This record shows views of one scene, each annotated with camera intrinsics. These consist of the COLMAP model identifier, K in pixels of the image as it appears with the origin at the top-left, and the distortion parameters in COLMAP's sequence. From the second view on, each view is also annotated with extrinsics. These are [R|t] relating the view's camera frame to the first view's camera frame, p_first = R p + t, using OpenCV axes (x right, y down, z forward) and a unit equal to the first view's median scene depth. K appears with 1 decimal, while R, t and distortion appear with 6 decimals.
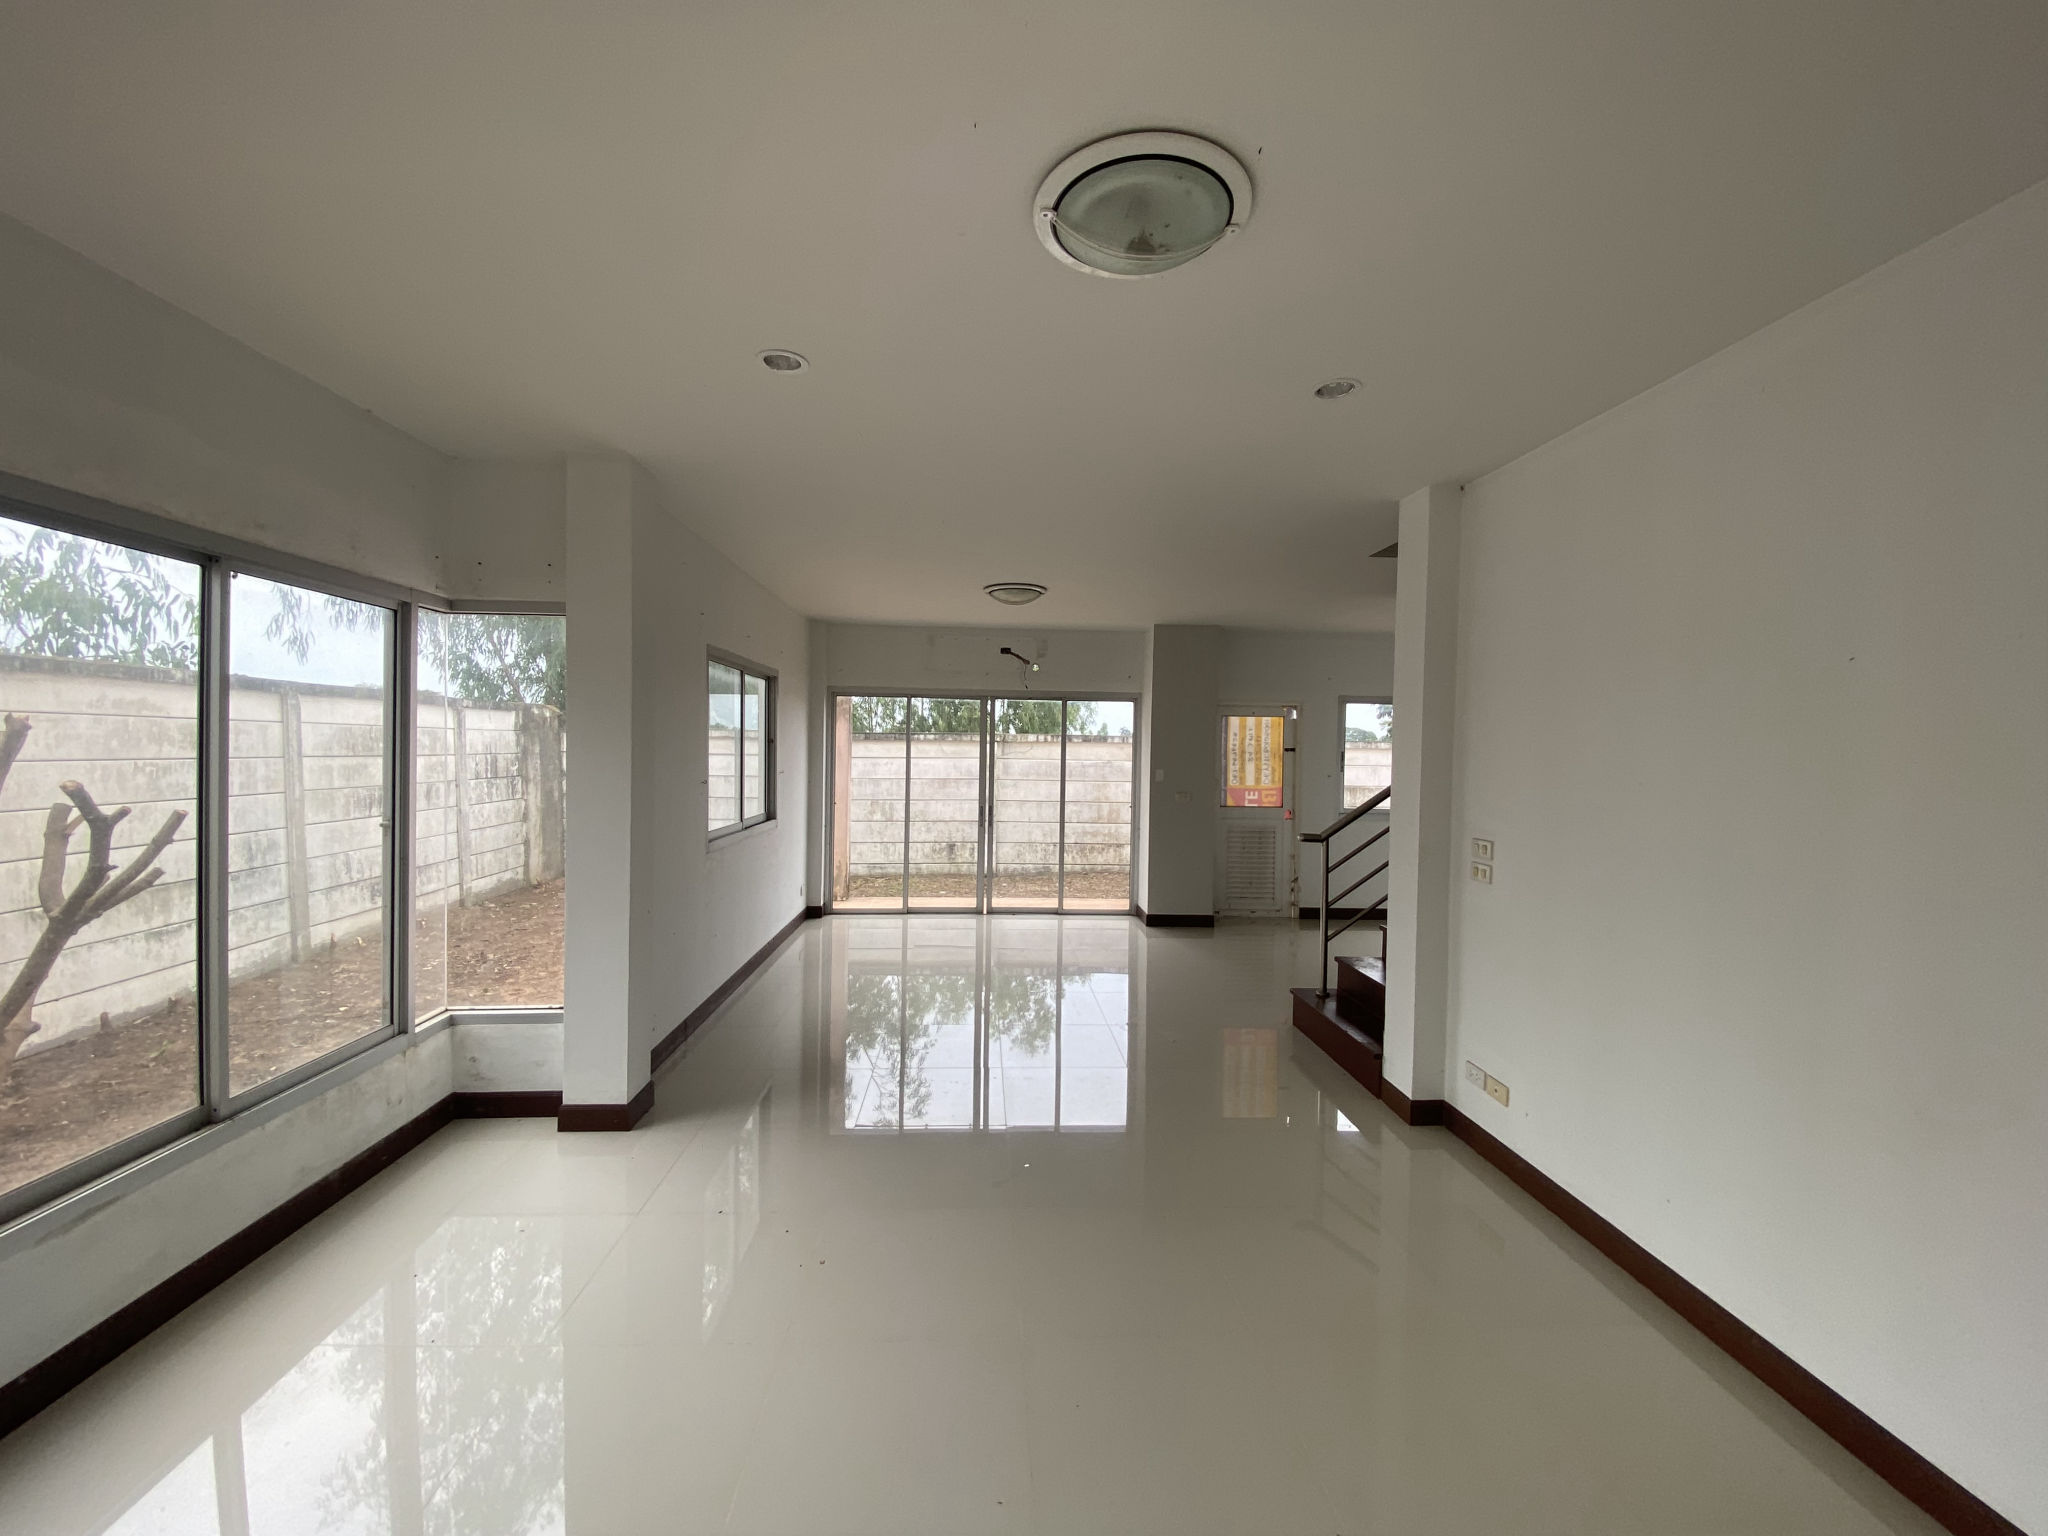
lens RADIAL K [[847.0, 0, 1025.4], [0, 847.0, 768.1], [0, 0, 1]] dist [-0.019303, -0.003321]
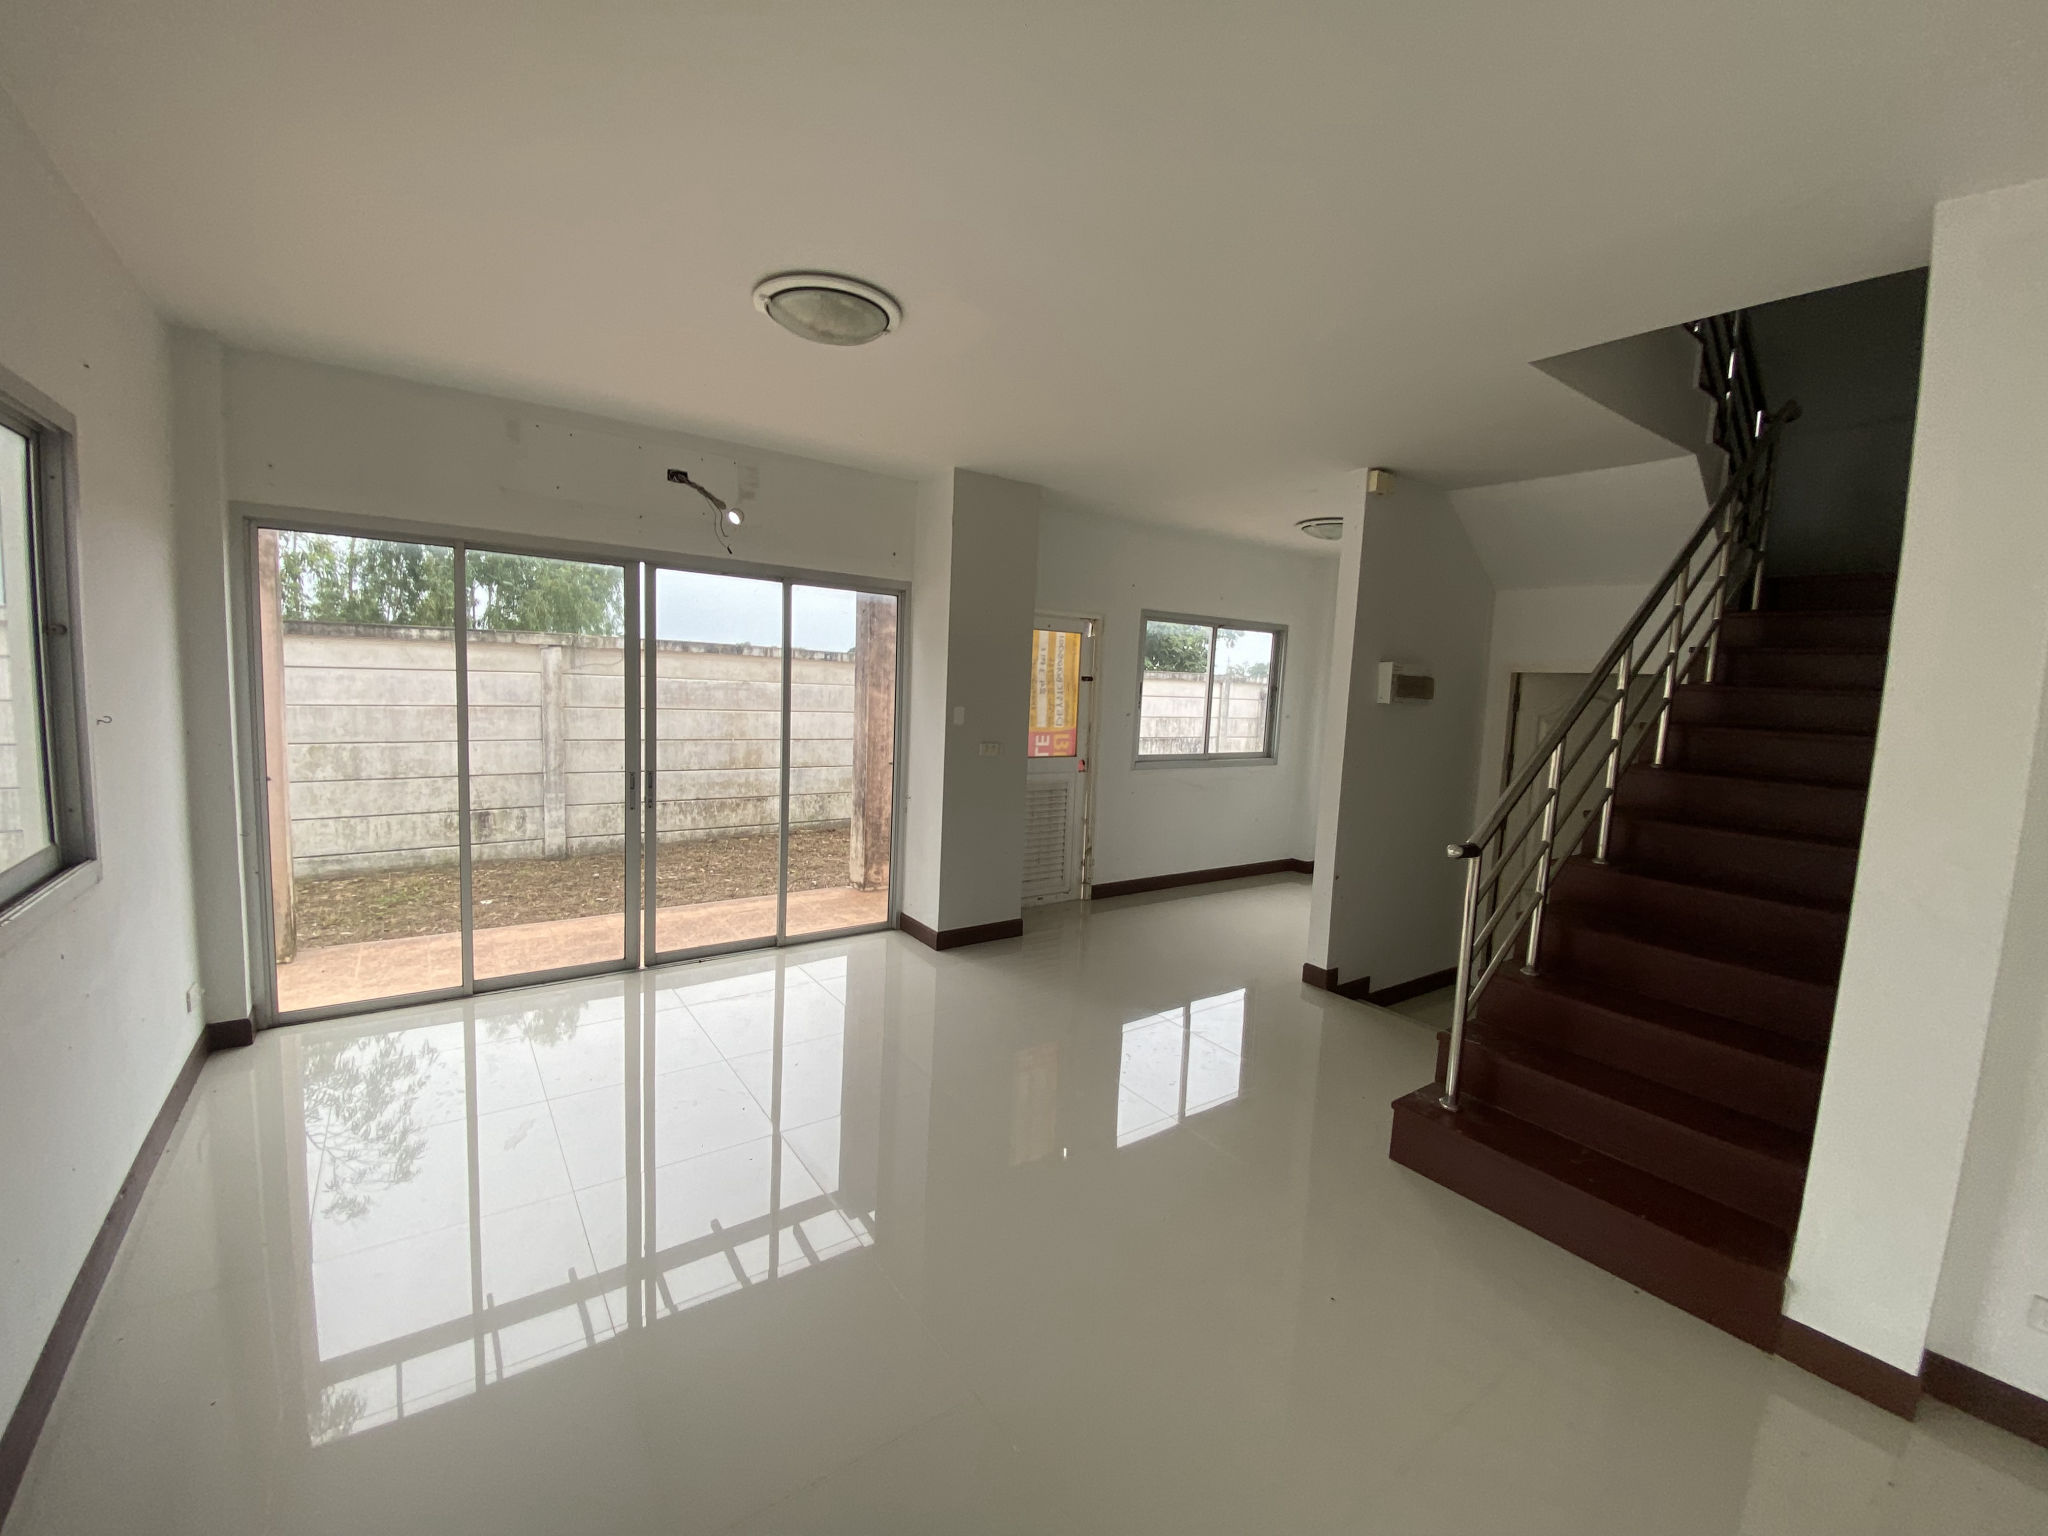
lens RADIAL K [[847.0, 0, 1078.9], [0, 847.0, 777.3], [0, 0, 1]] dist [-0.019303, -0.003321]
pose [[0.818616, -0.042473, 0.572768, -0.121360], [-0.021934, 0.994222, 0.105075, -0.013240], [-0.573922, -0.098579, 0.812955, 0.392195]]
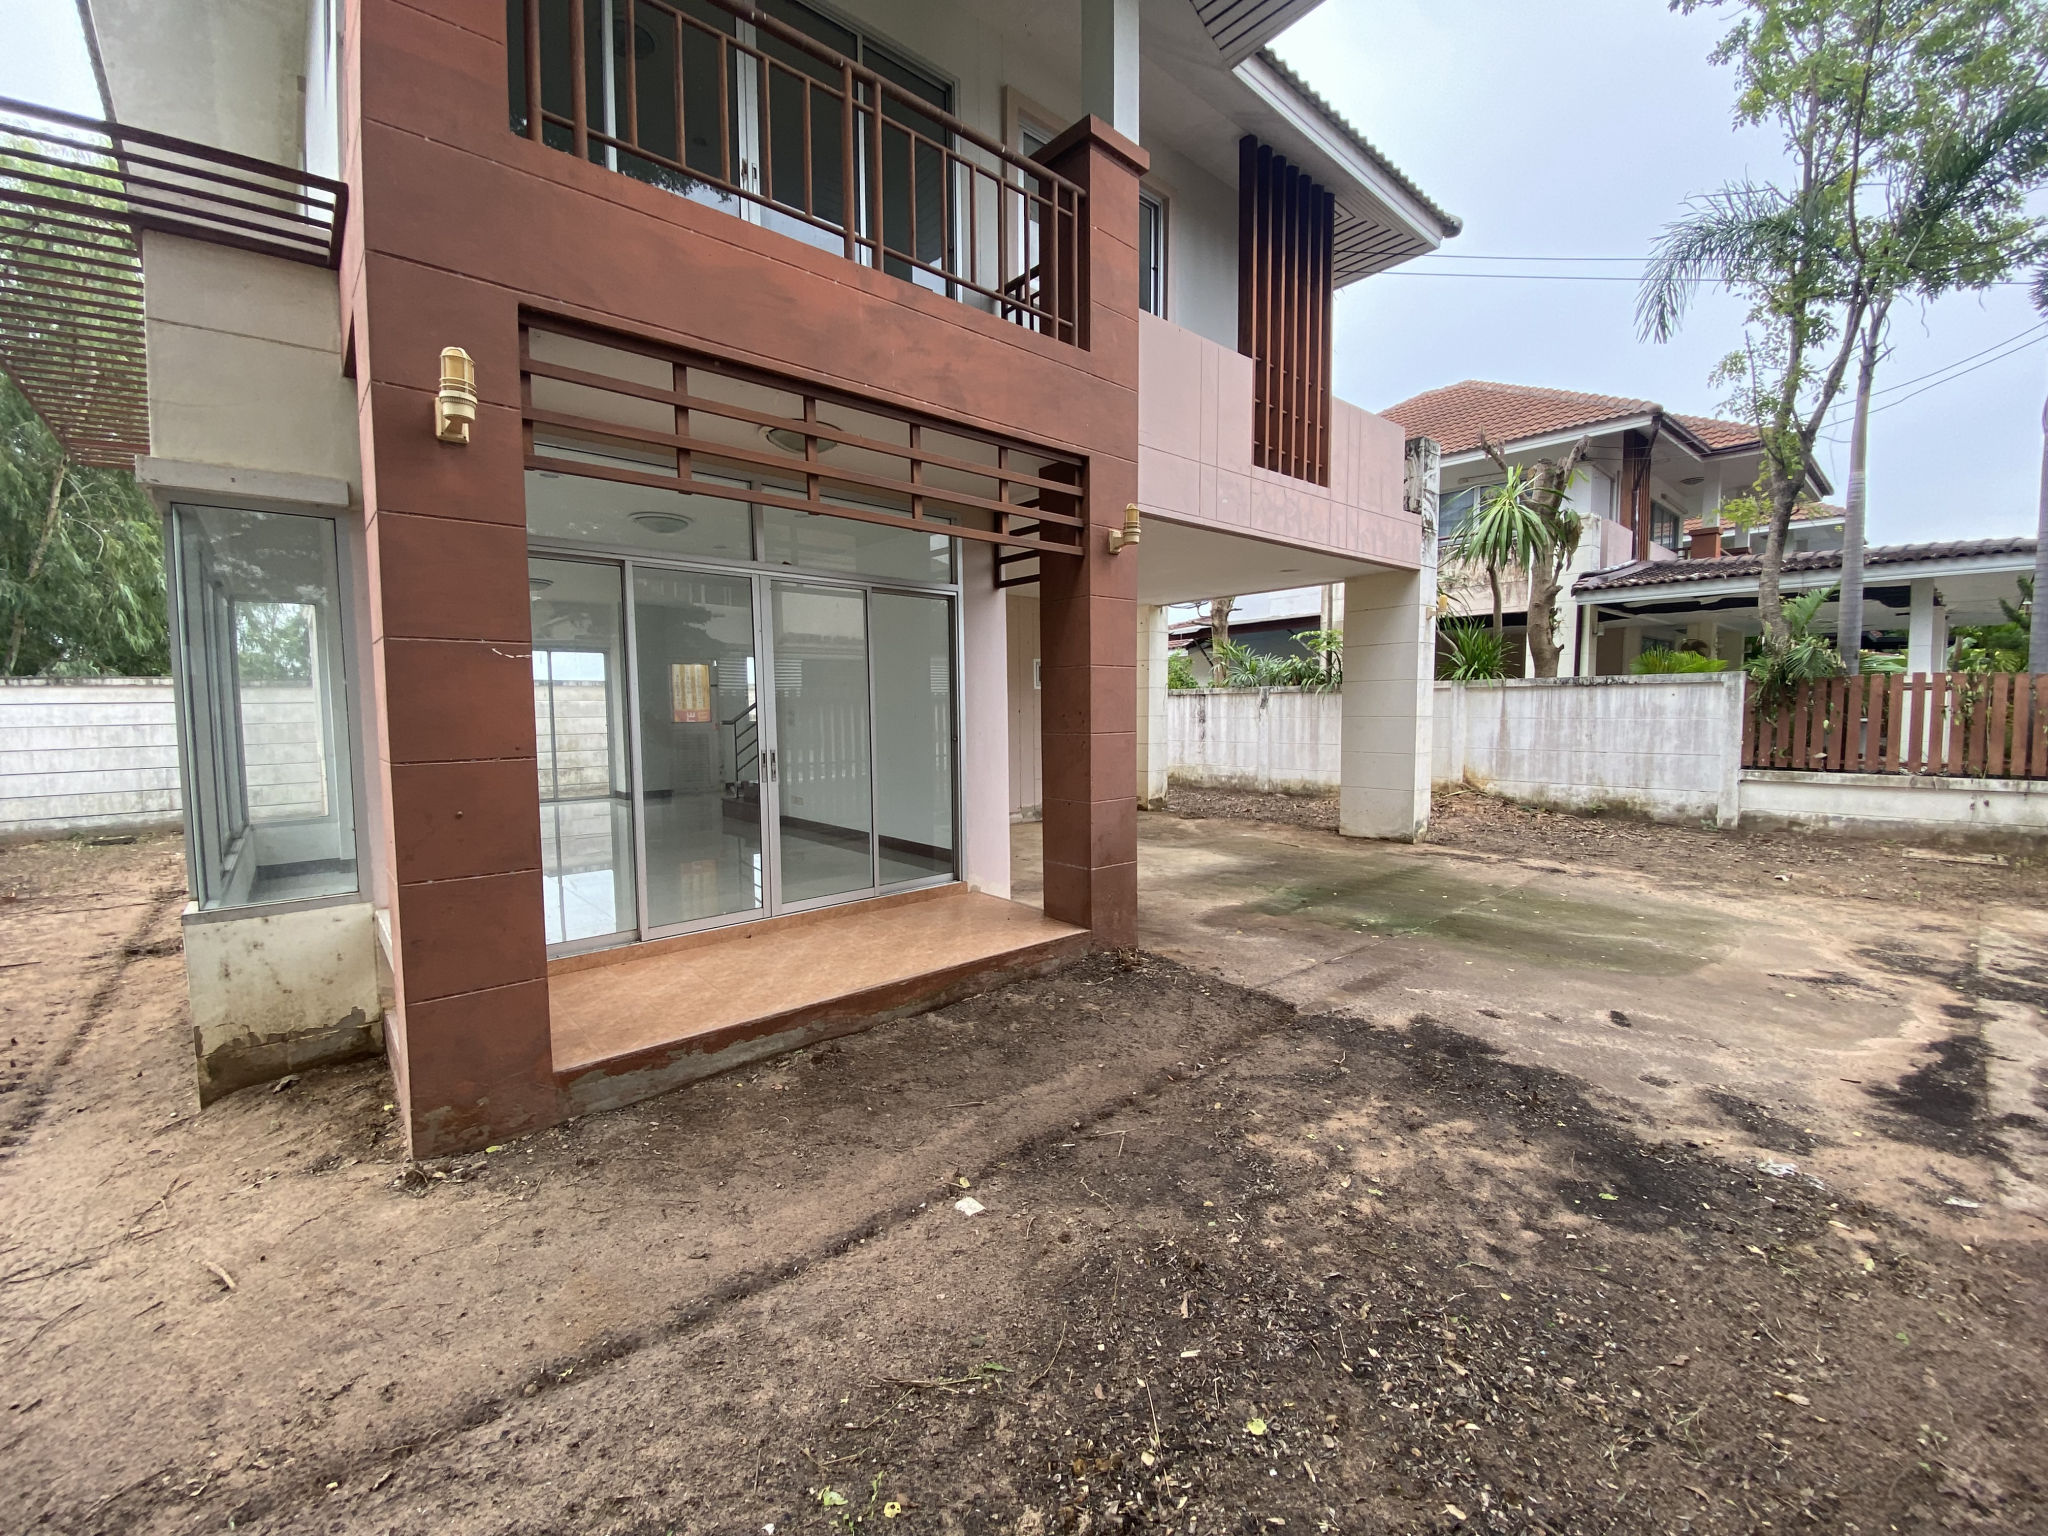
lens RADIAL K [[847.0, 0, 1031.0], [0, 847.0, 770.9], [0, 0, 1]] dist [-0.019303, -0.003321]
pose [[0.788368, -0.068817, 0.611343, -0.195428], [0.031820, 0.996955, 0.071190, 0.043832], [-0.614380, -0.036671, 0.788157, -0.613336]]
